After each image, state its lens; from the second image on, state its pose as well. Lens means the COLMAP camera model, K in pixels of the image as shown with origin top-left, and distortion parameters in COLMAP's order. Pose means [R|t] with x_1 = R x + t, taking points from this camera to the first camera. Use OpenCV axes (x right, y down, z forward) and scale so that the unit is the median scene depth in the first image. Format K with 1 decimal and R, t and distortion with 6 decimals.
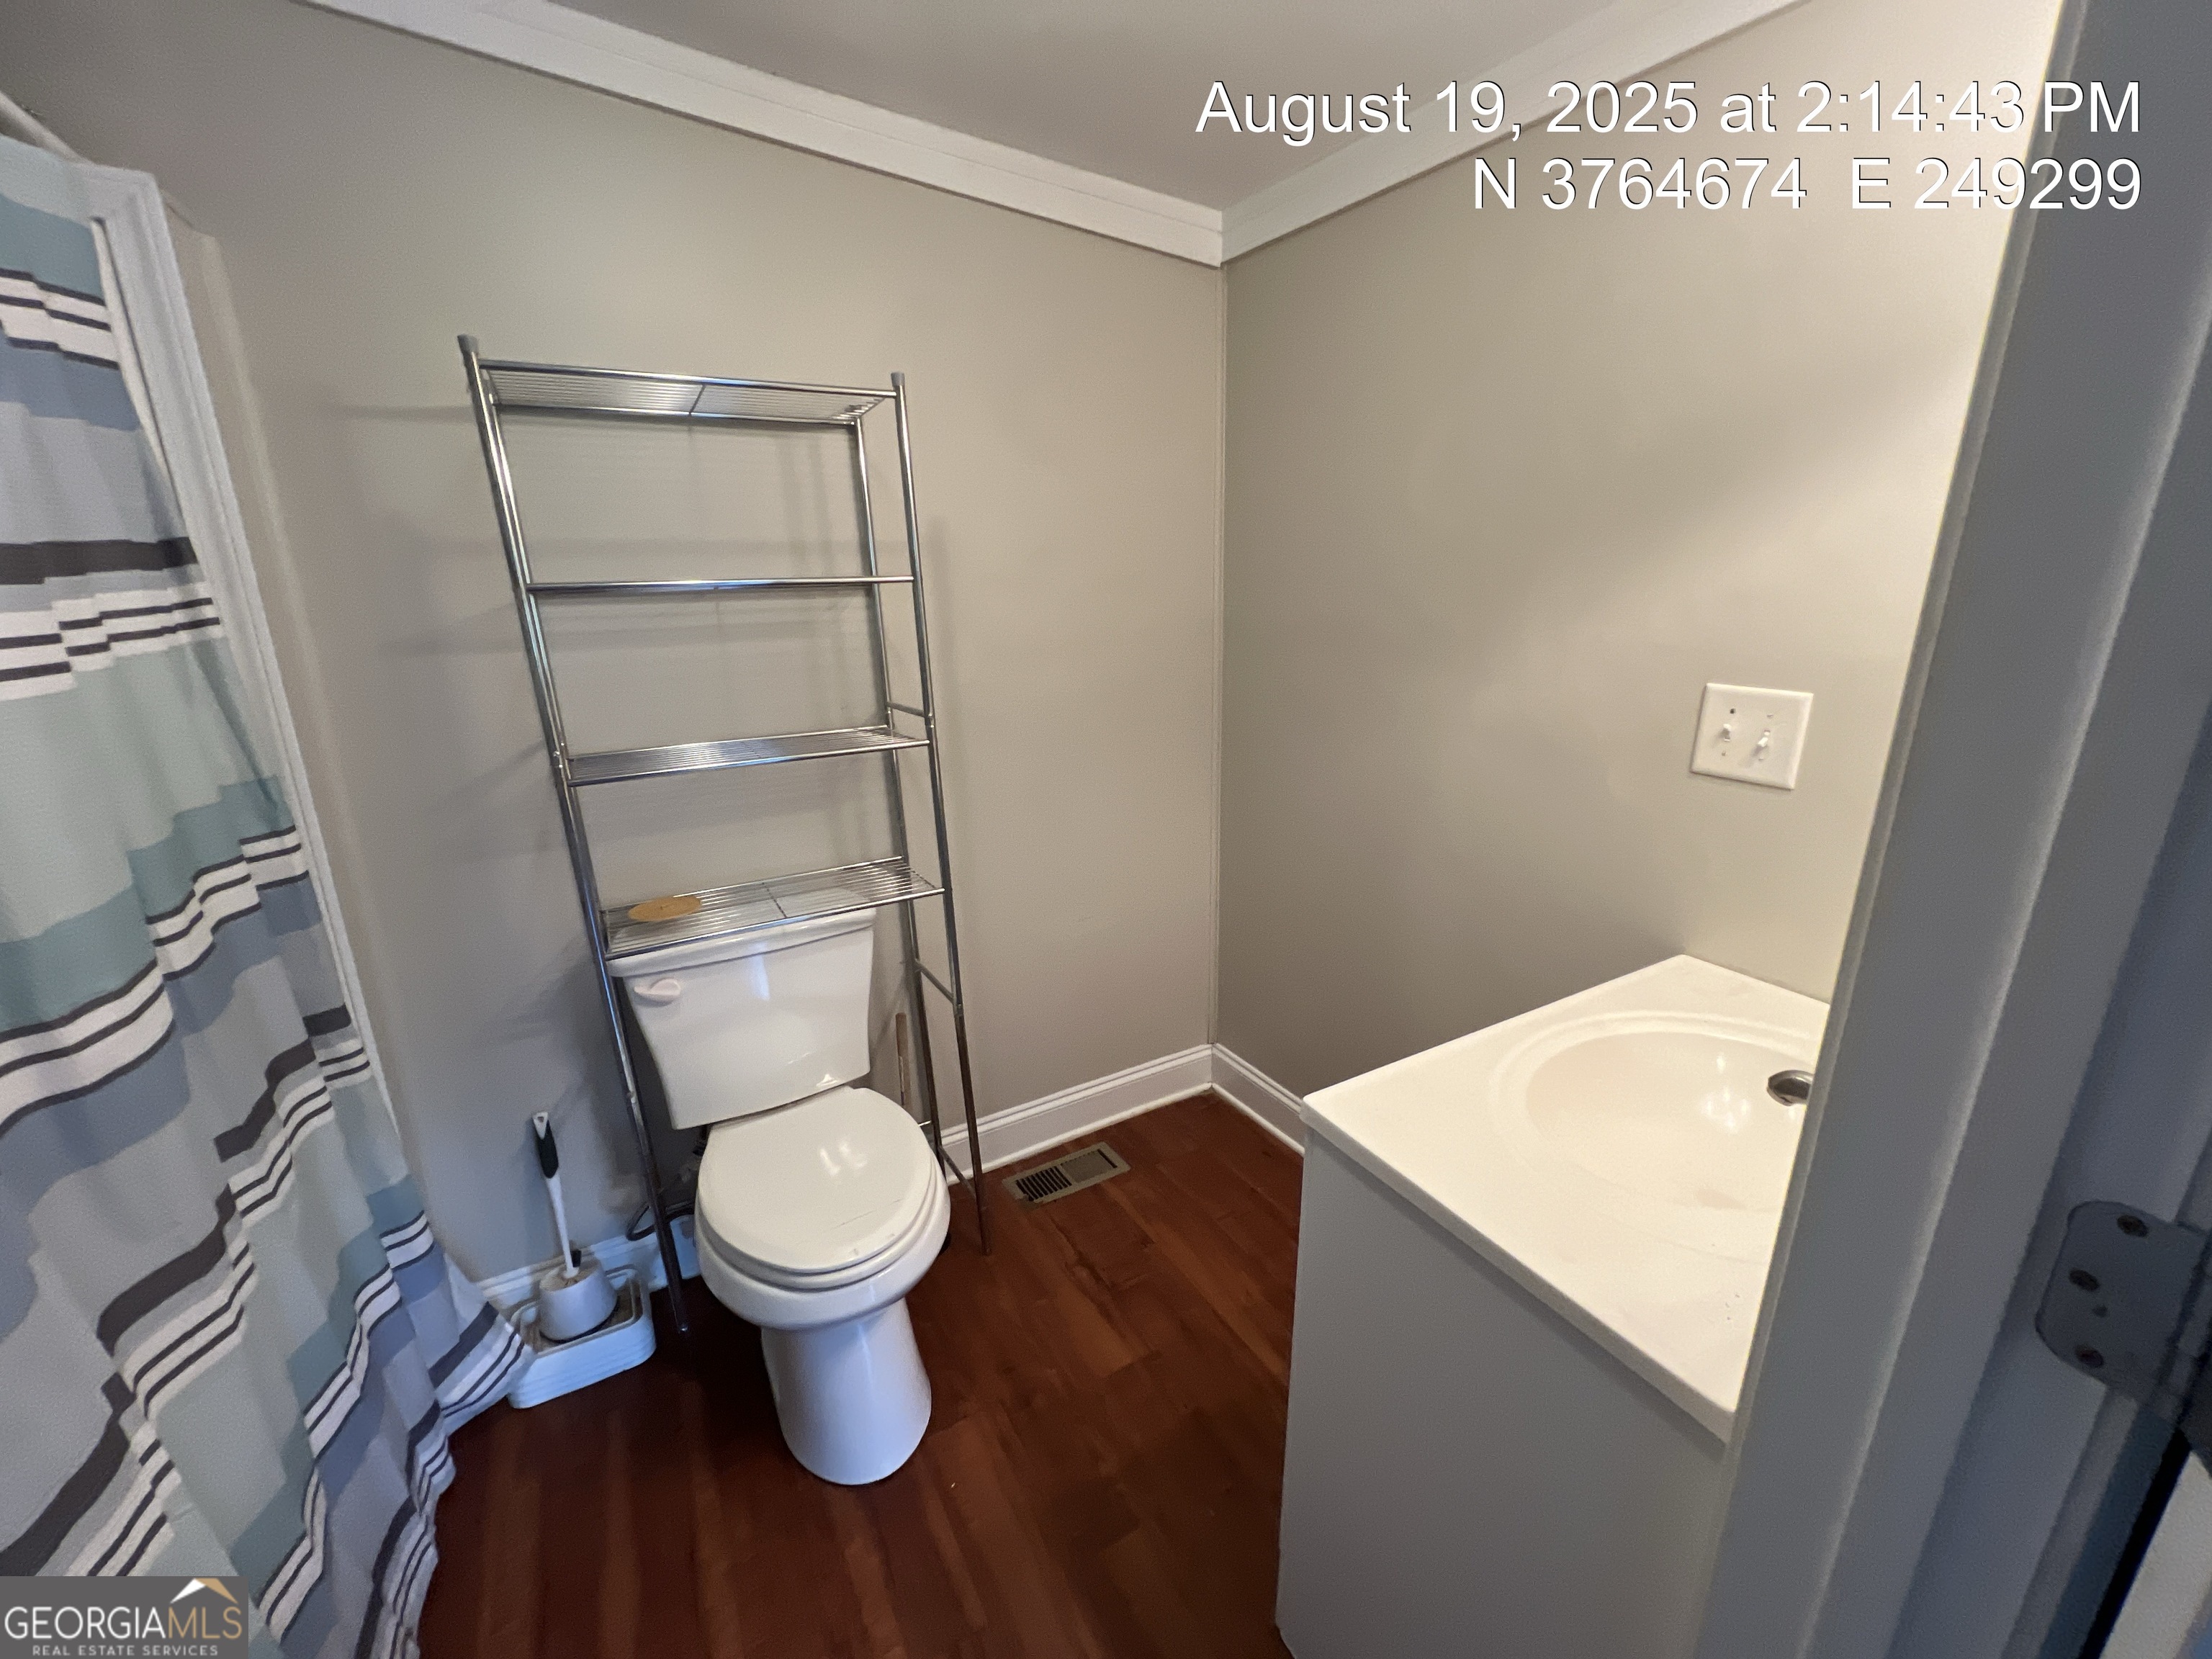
lens RADIAL K [[880.3, 0, 1111.0], [0, 880.3, 823.6], [0, 0, 1]] dist [-0.000537, 0.000084]
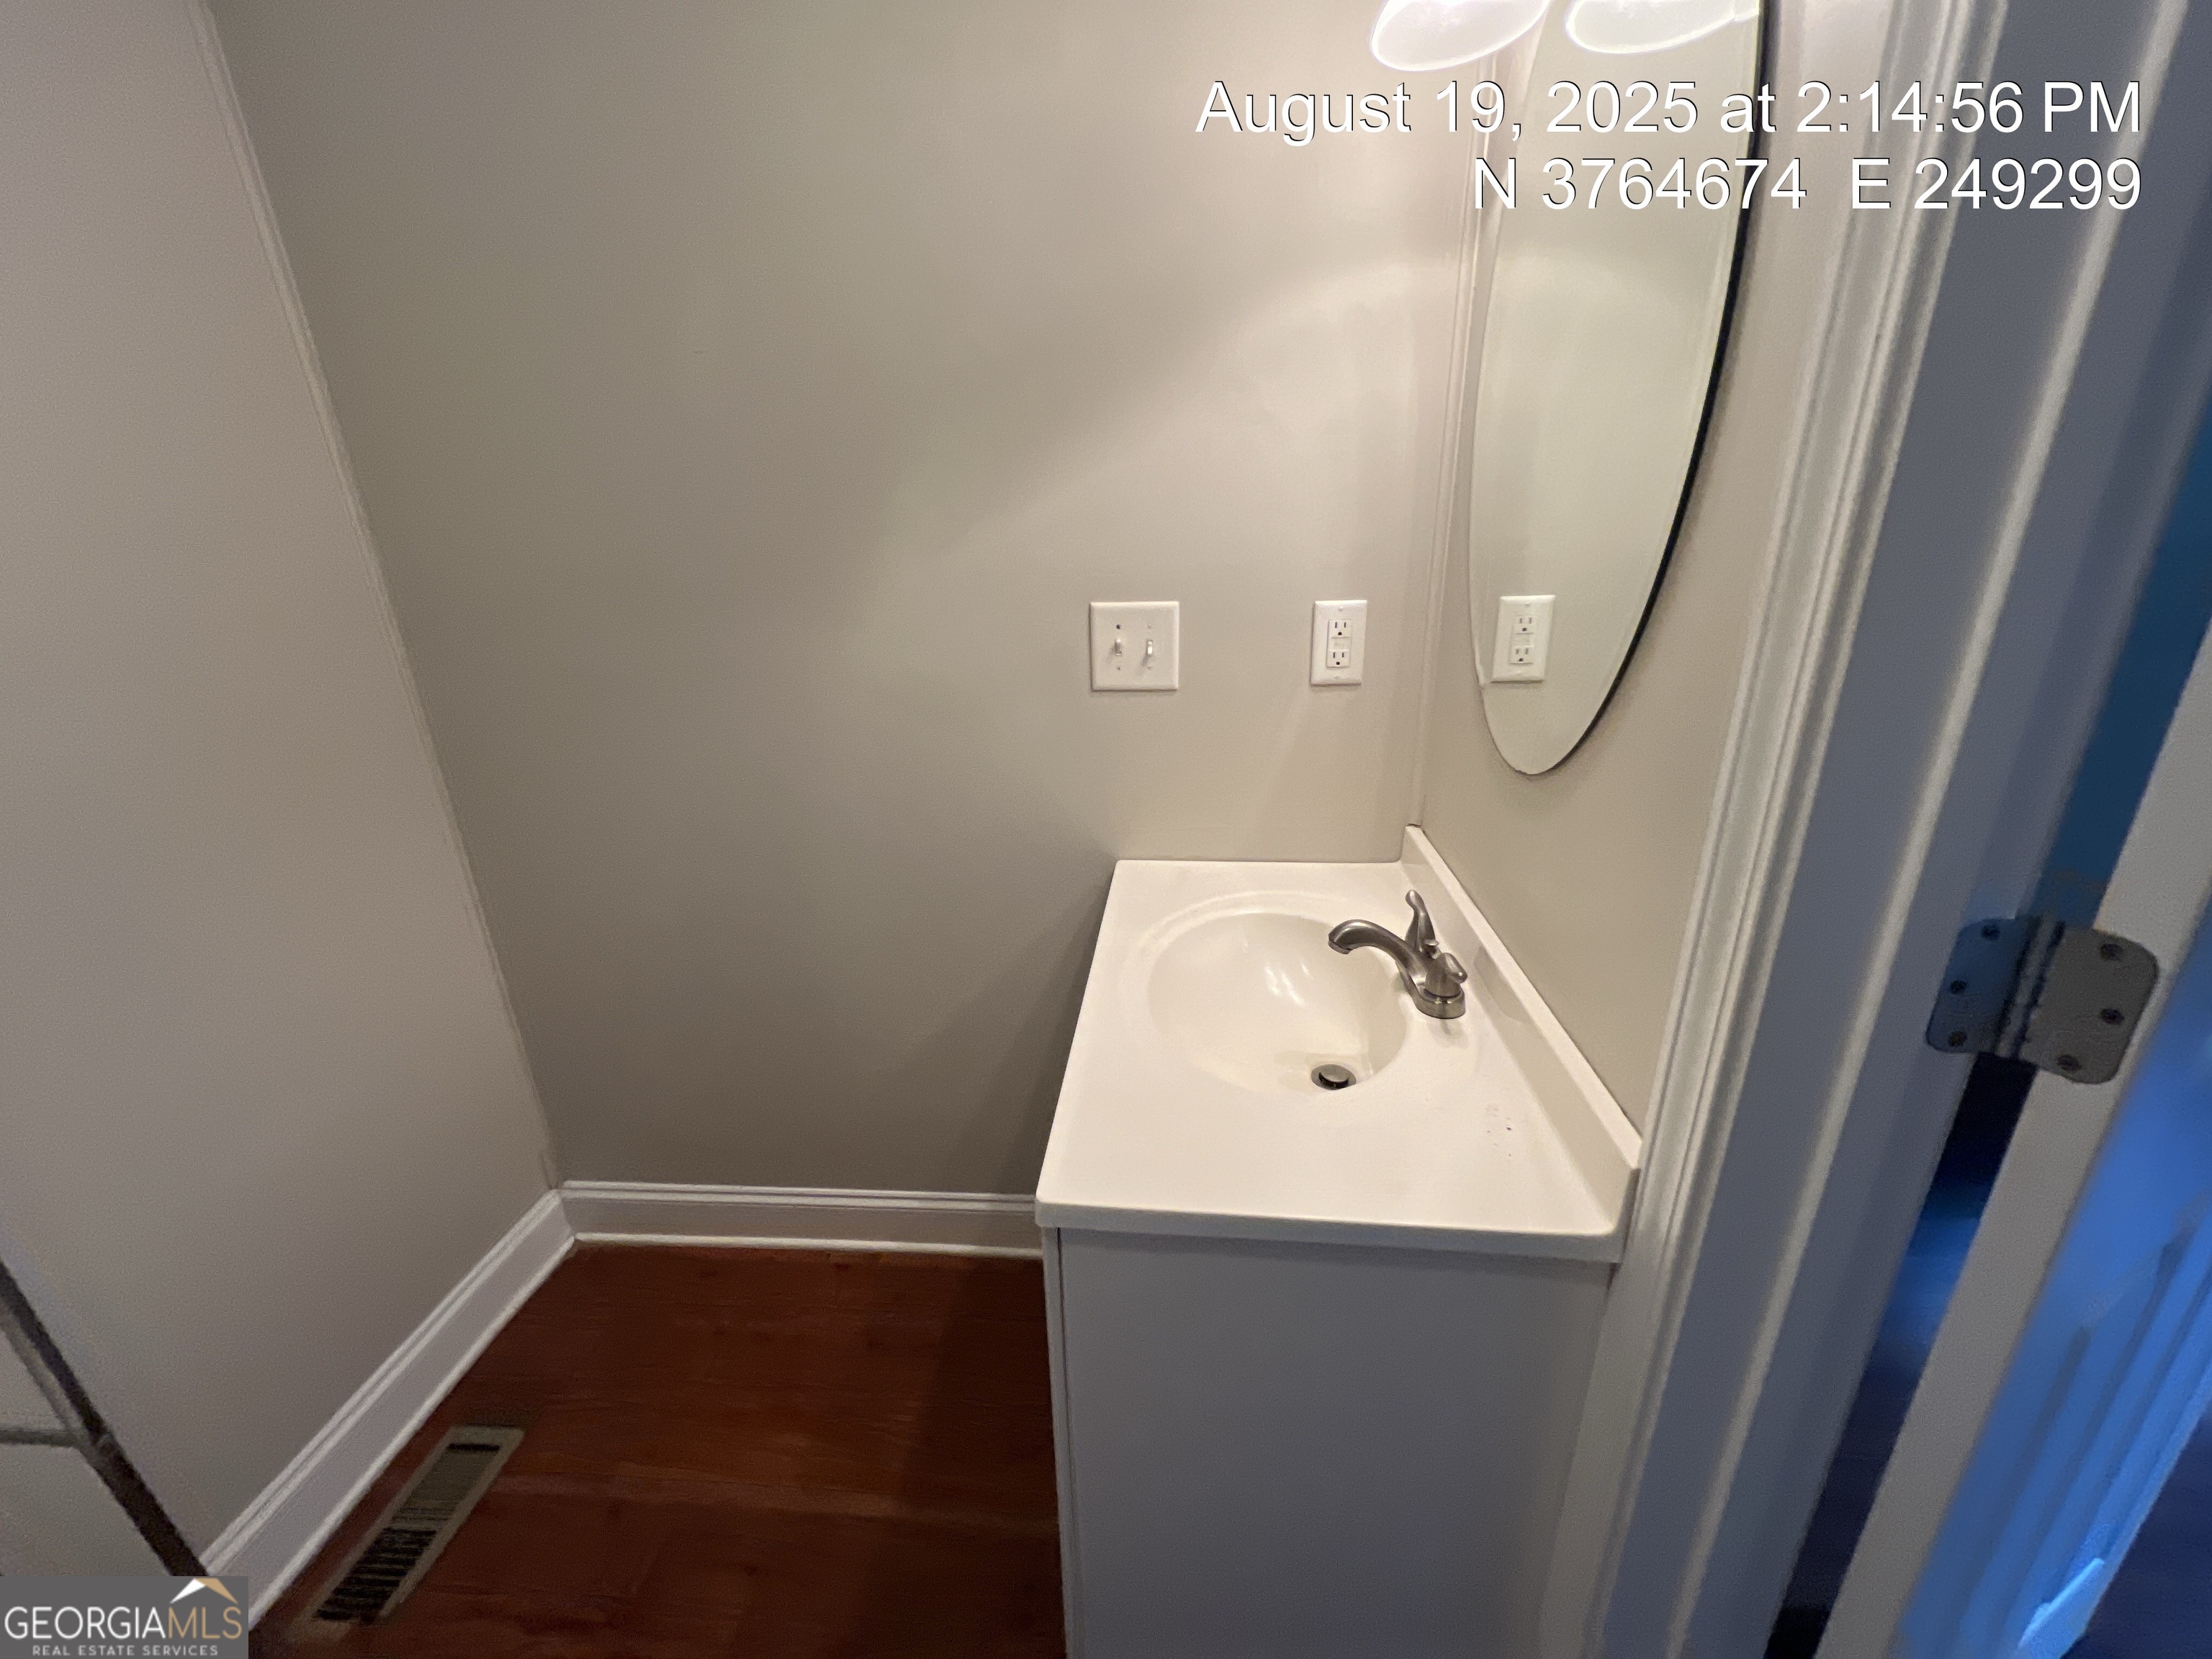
lens RADIAL K [[879.2, 0, 1101.8], [0, 879.2, 824.8], [0, 0, 1]] dist [-0.000836, -0.000319]
pose [[0.589413, -0.270052, 0.761357, -0.134992], [0.241165, 0.958314, 0.153211, -0.051030], [-0.770994, 0.093308, 0.629970, 0.288073]]
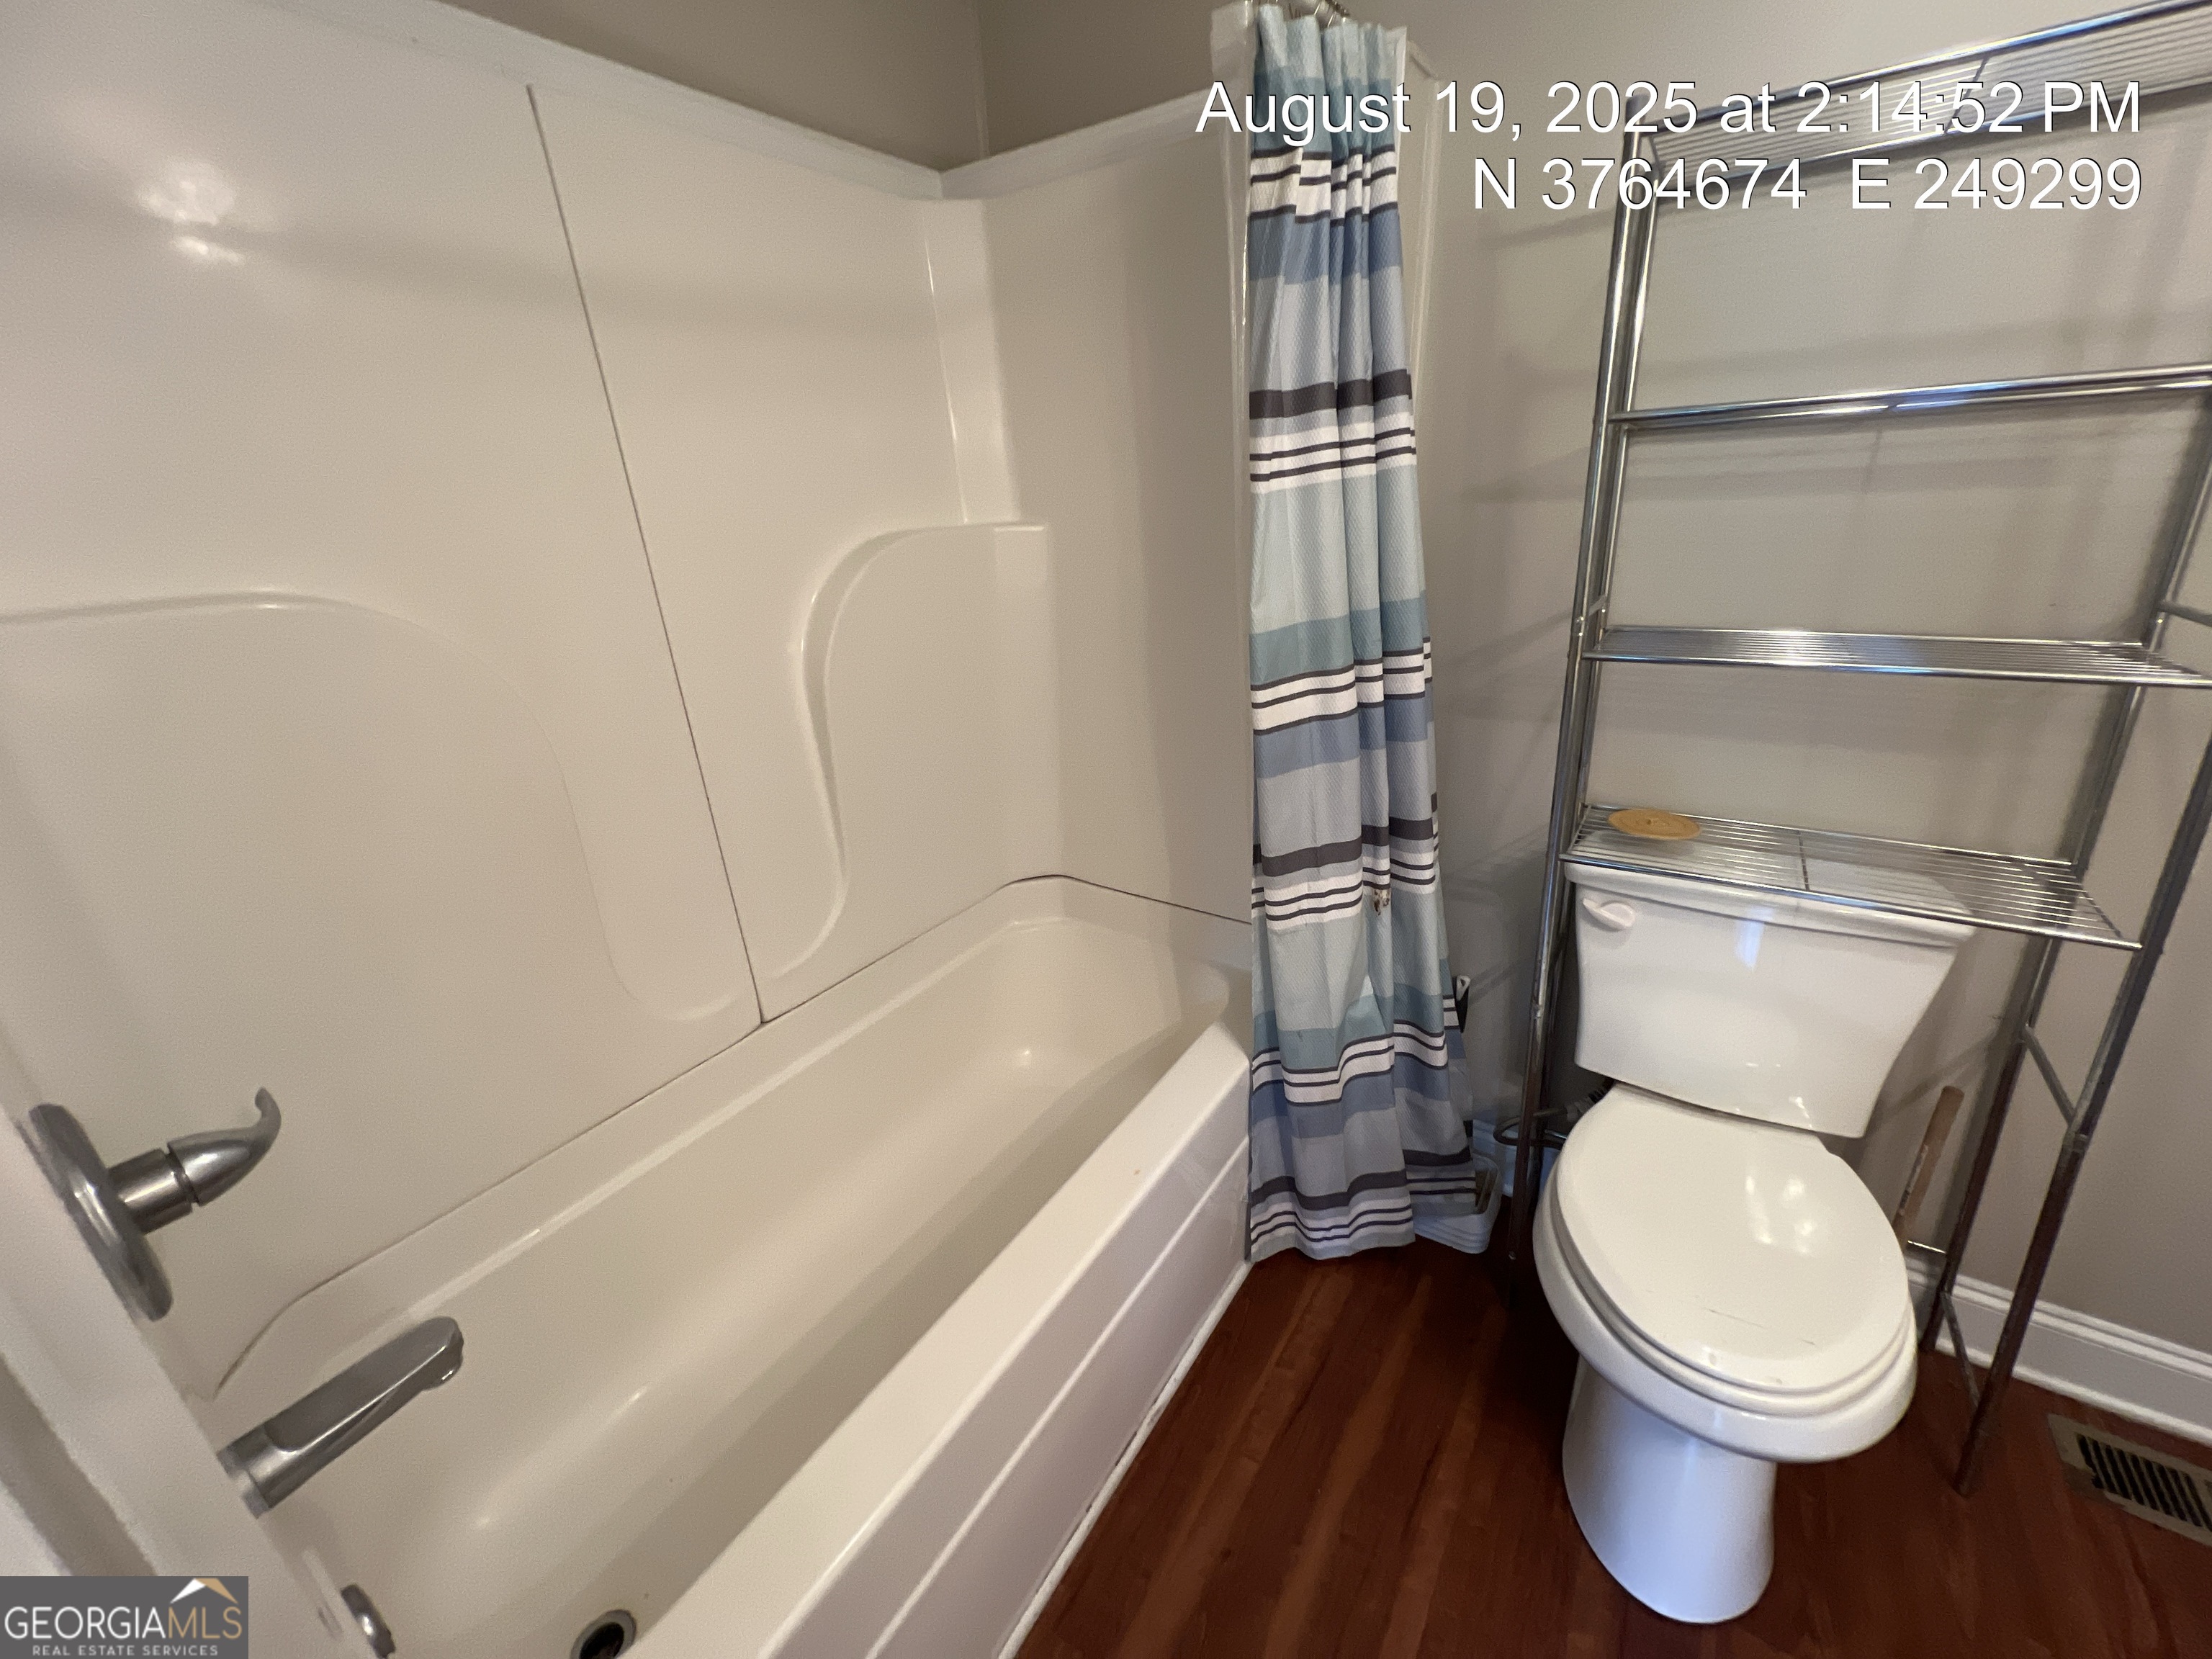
lens RADIAL K [[889.0, 0, 1092.6], [0, 889.0, 826.1], [0, 0, 1]] dist [0.001466, -0.000485]
pose [[0.431006, 0.316328, -0.845086, -0.021642], [-0.193346, 0.947163, 0.255928, -0.015042], [0.881392, 0.053087, 0.469394, 0.133672]]
